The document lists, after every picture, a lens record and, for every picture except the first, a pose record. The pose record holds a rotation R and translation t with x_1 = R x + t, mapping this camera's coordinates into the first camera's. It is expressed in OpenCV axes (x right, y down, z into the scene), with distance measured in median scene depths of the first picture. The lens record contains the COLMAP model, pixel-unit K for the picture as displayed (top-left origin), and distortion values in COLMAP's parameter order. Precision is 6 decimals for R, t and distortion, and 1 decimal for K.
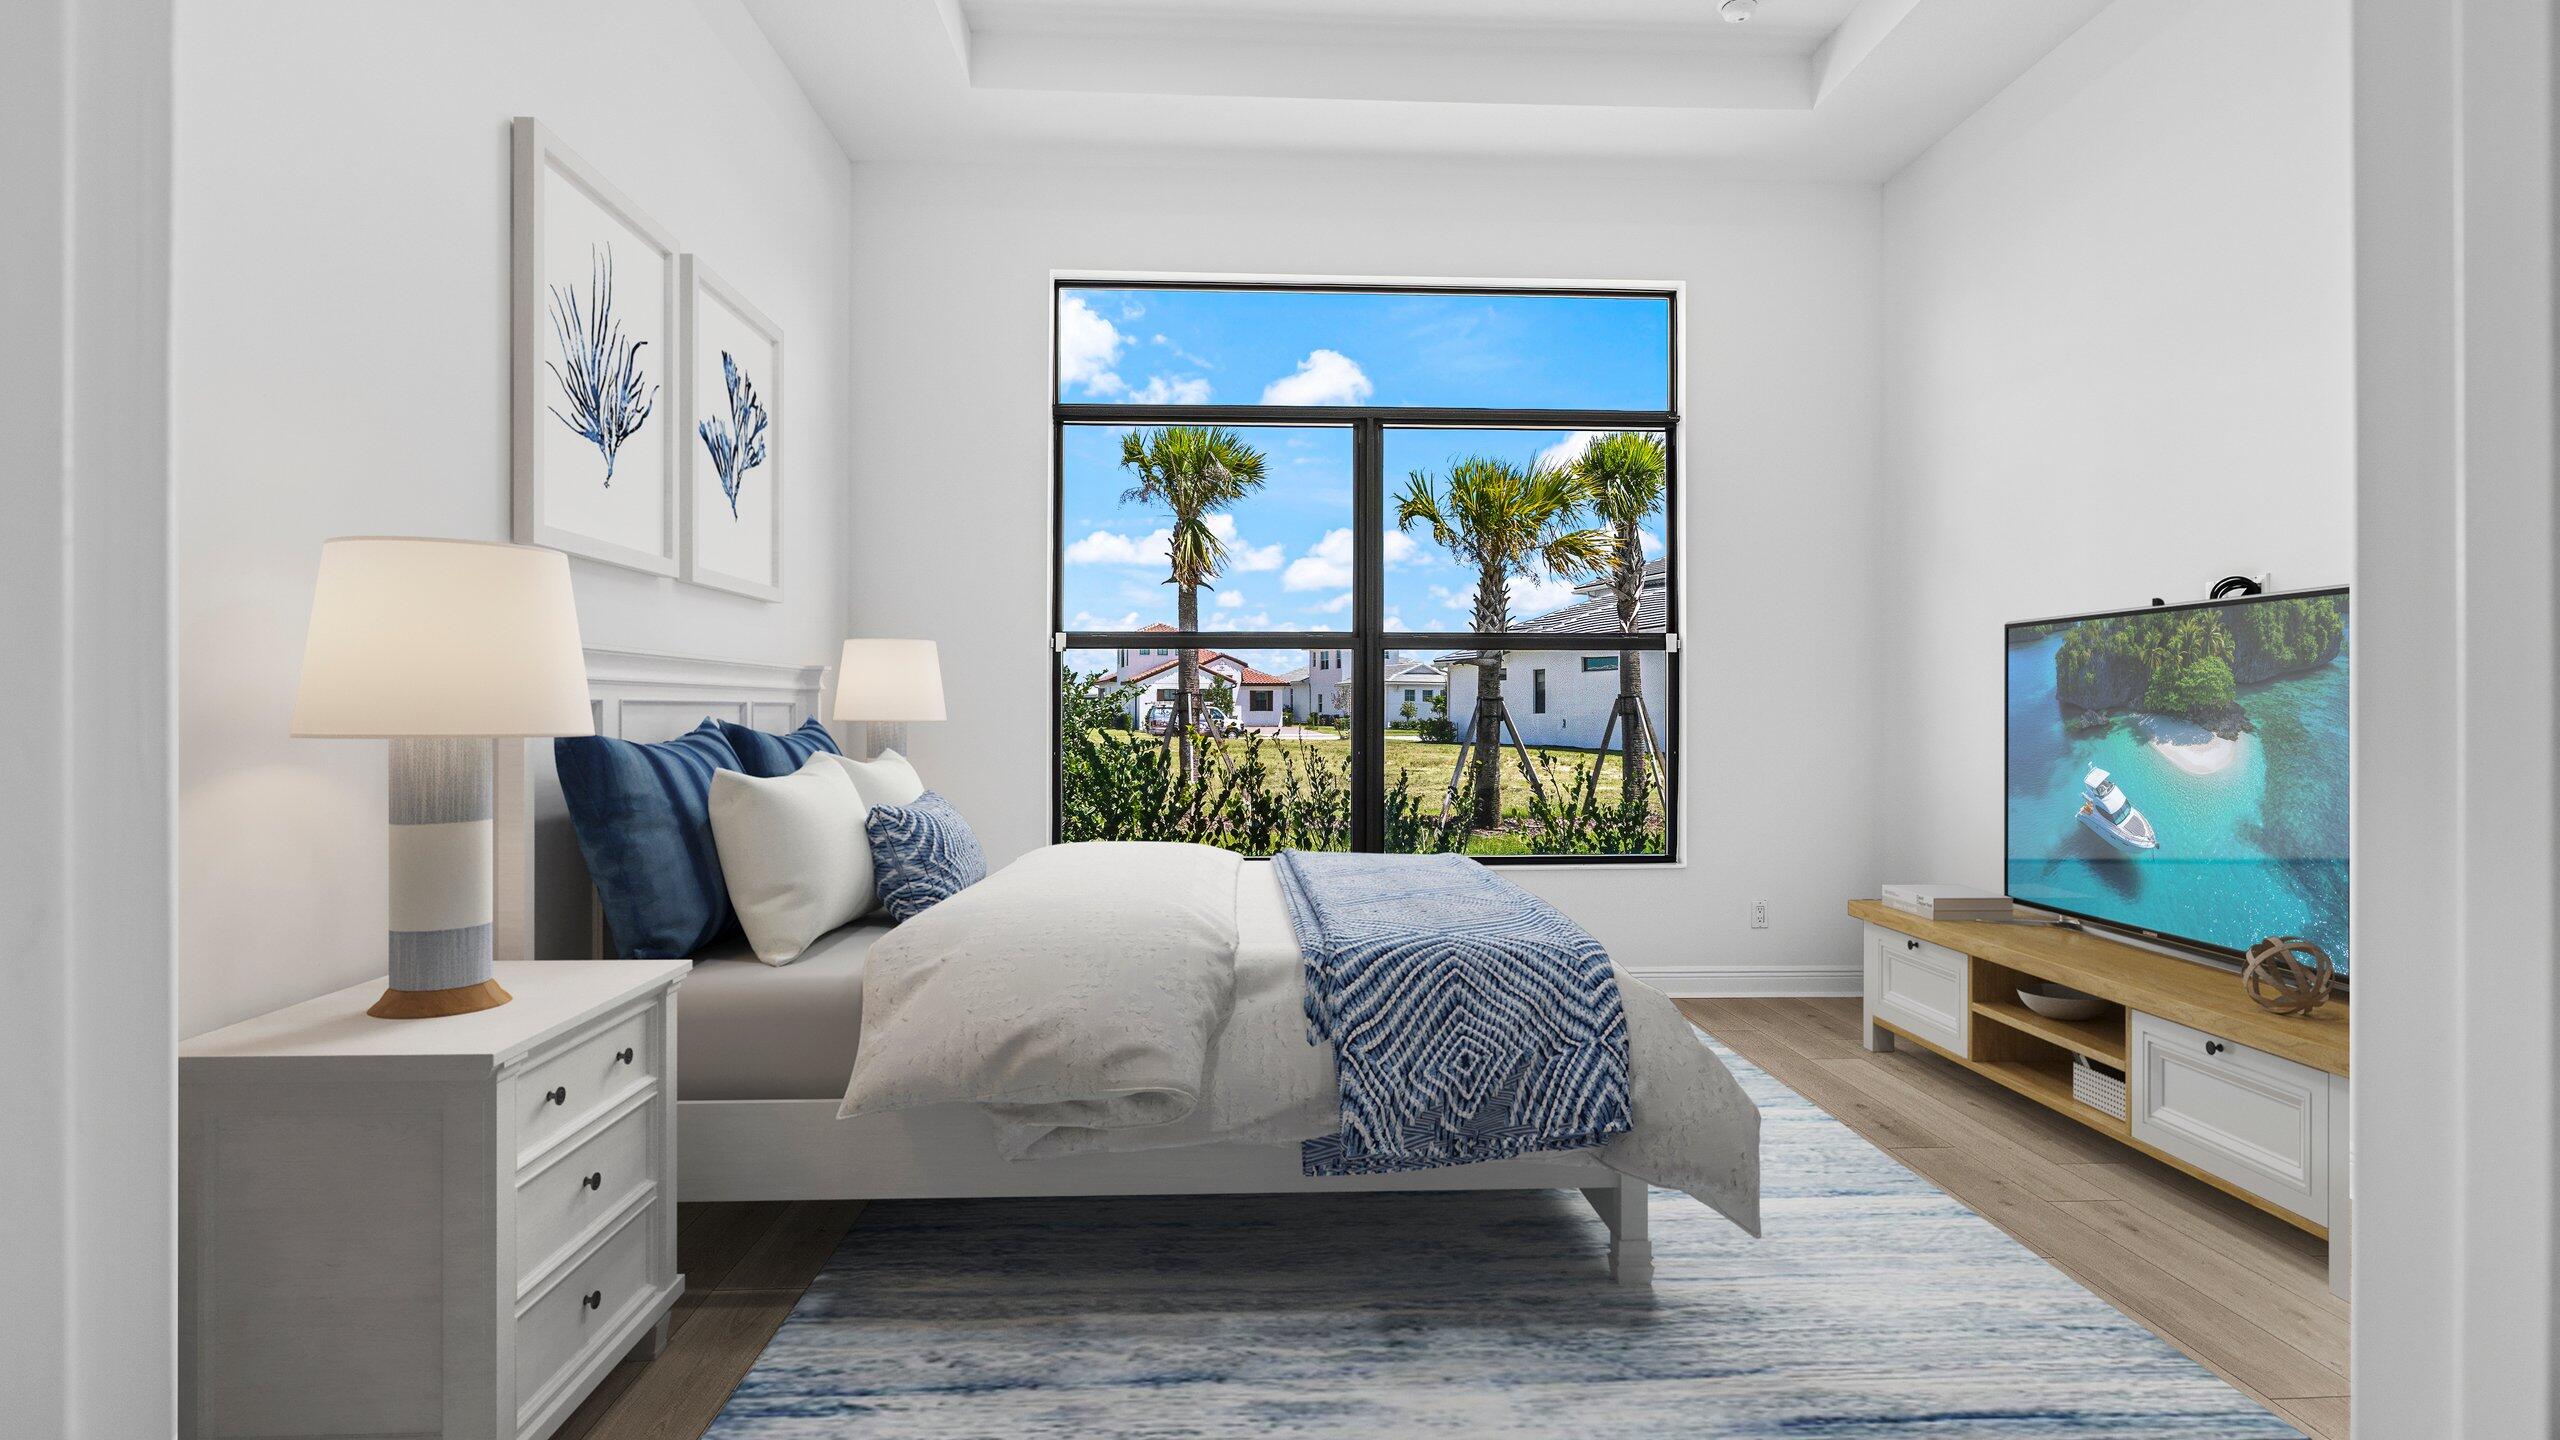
lens RADIAL K [[1192.3, 0, 1277.5], [0, 1192.3, 705.8], [0, 0, 1]] dist [0.000131, 0.000032]
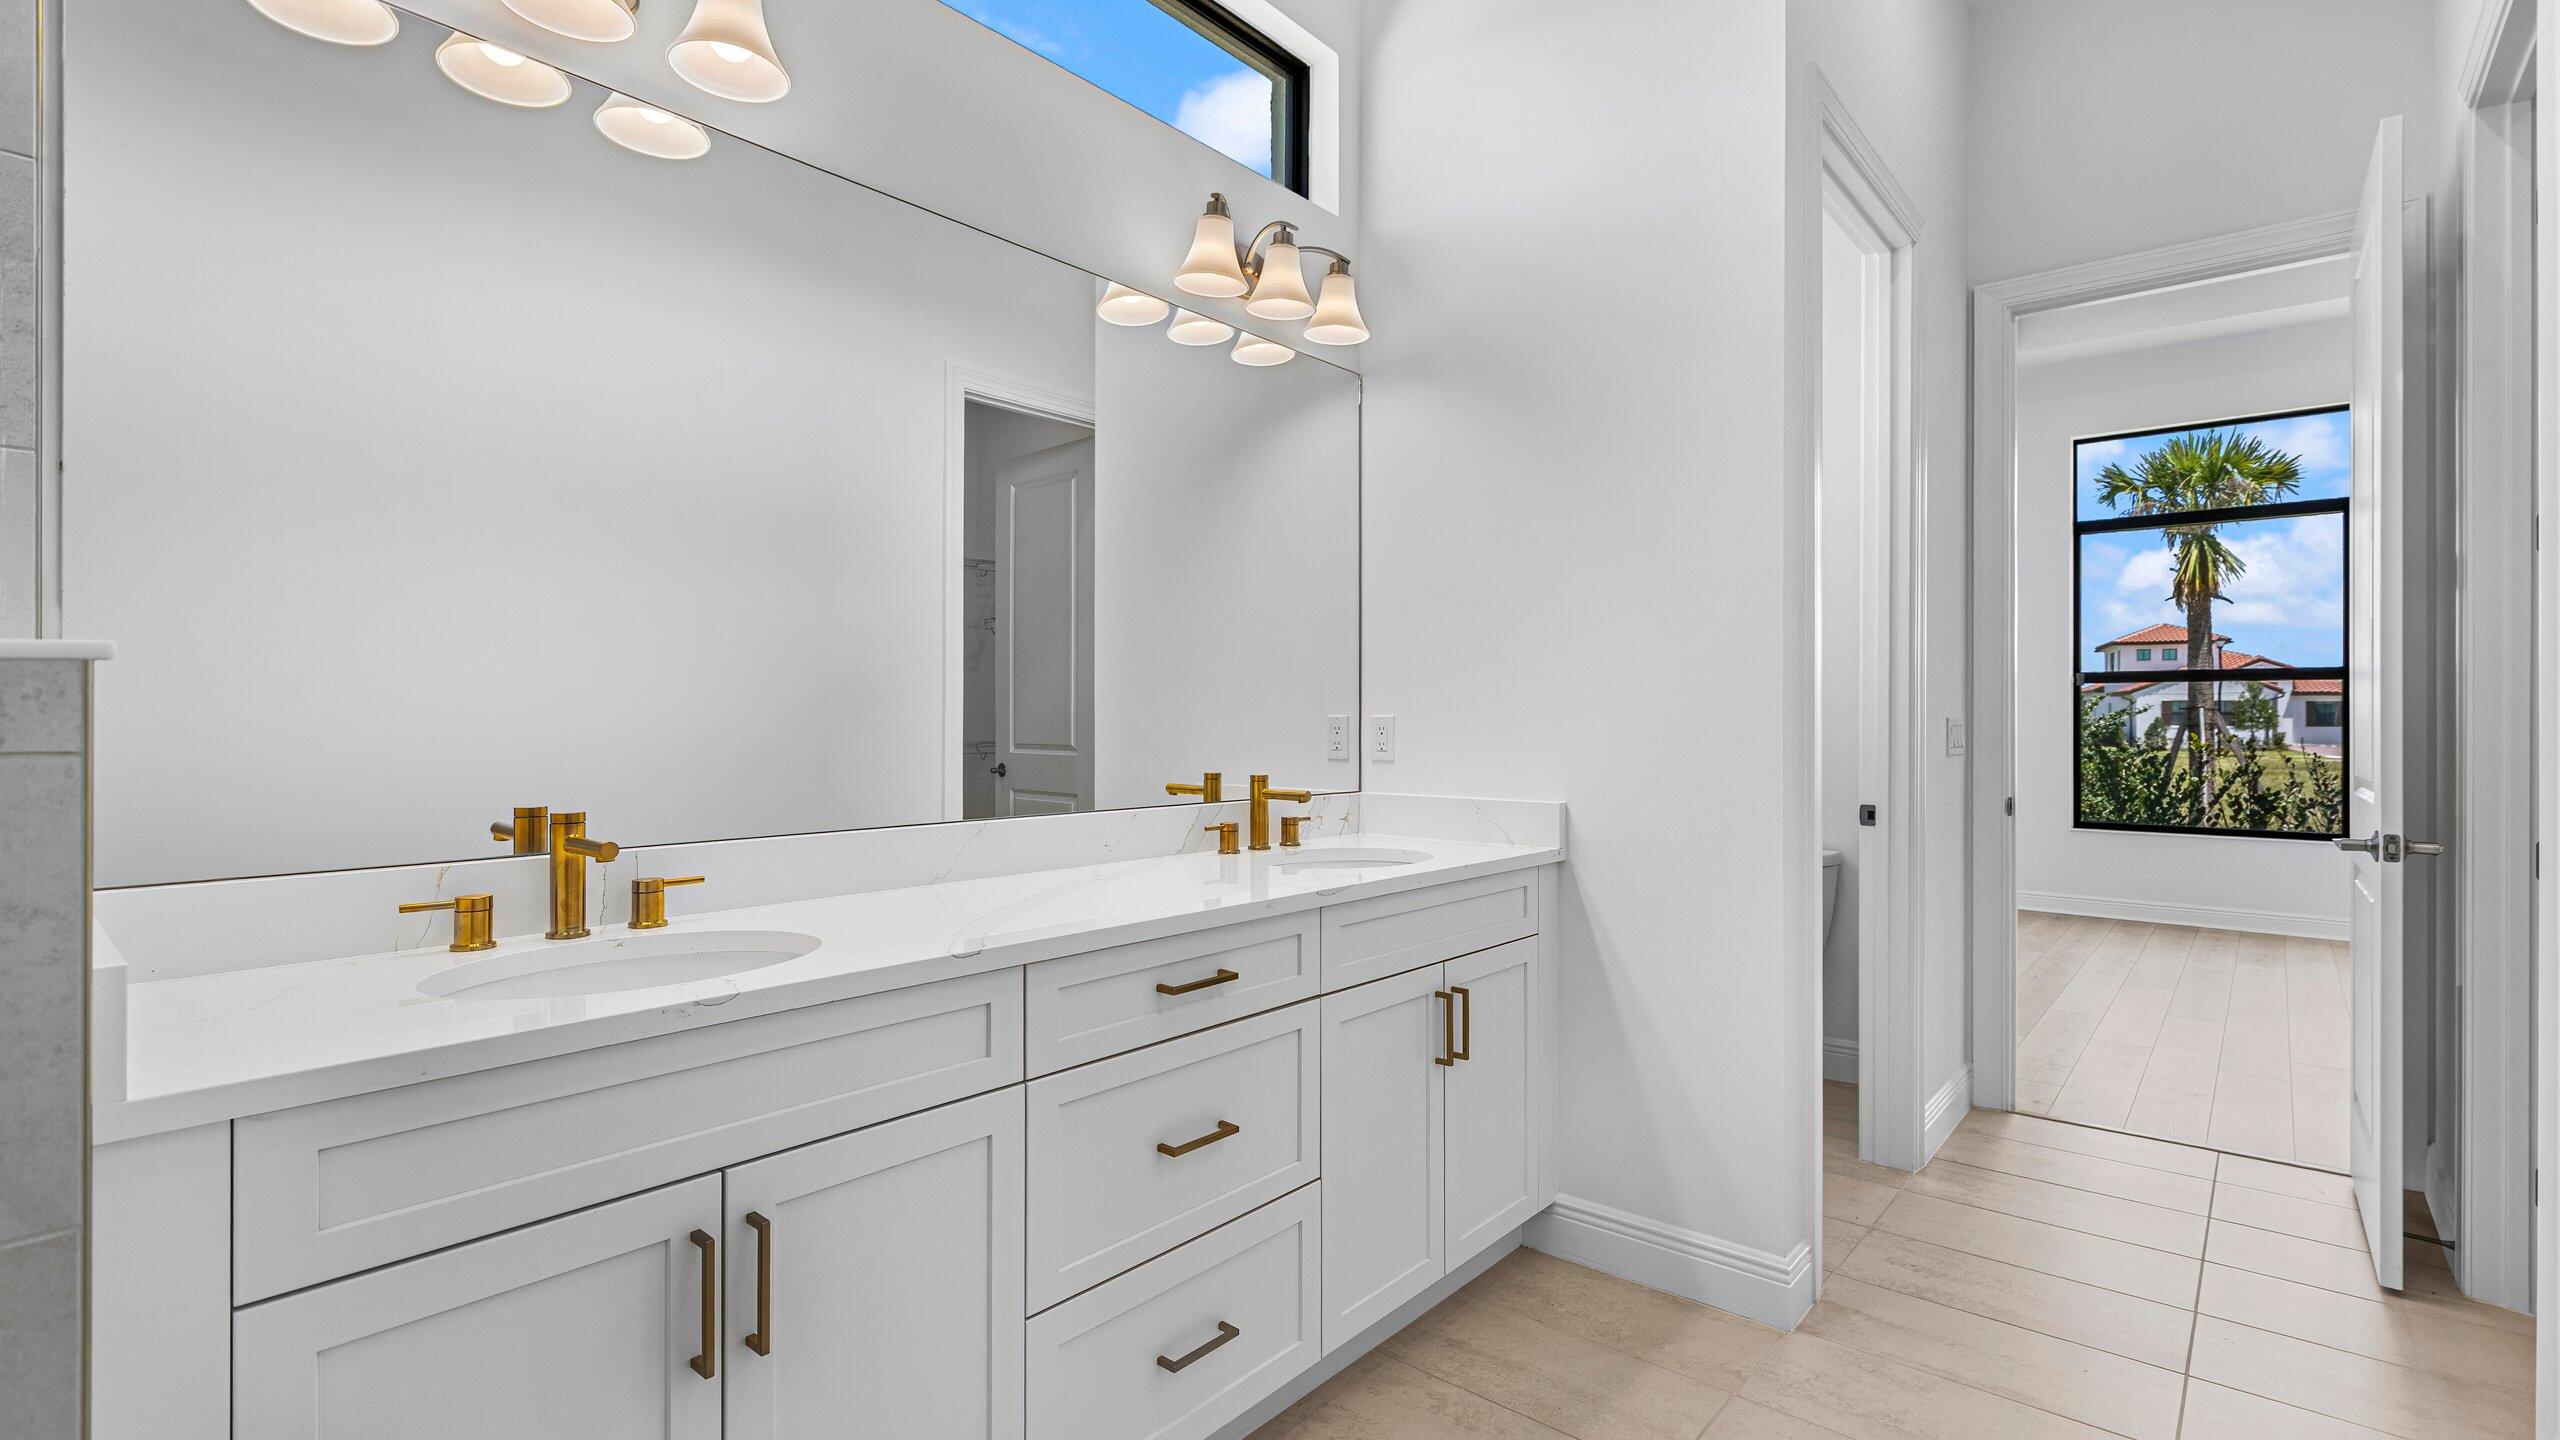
lens RADIAL K [[1139.8, 0, 1280.0], [0, 1139.8, 720.0], [0, 0, 1]] dist [0.000134, -0.000294]
pose [[0.727260, -0.003108, -0.686355, 0.061682], [0.002155, 0.999995, -0.002245, -0.002048], [0.686359, 0.000154, 0.727263, -0.638942]]
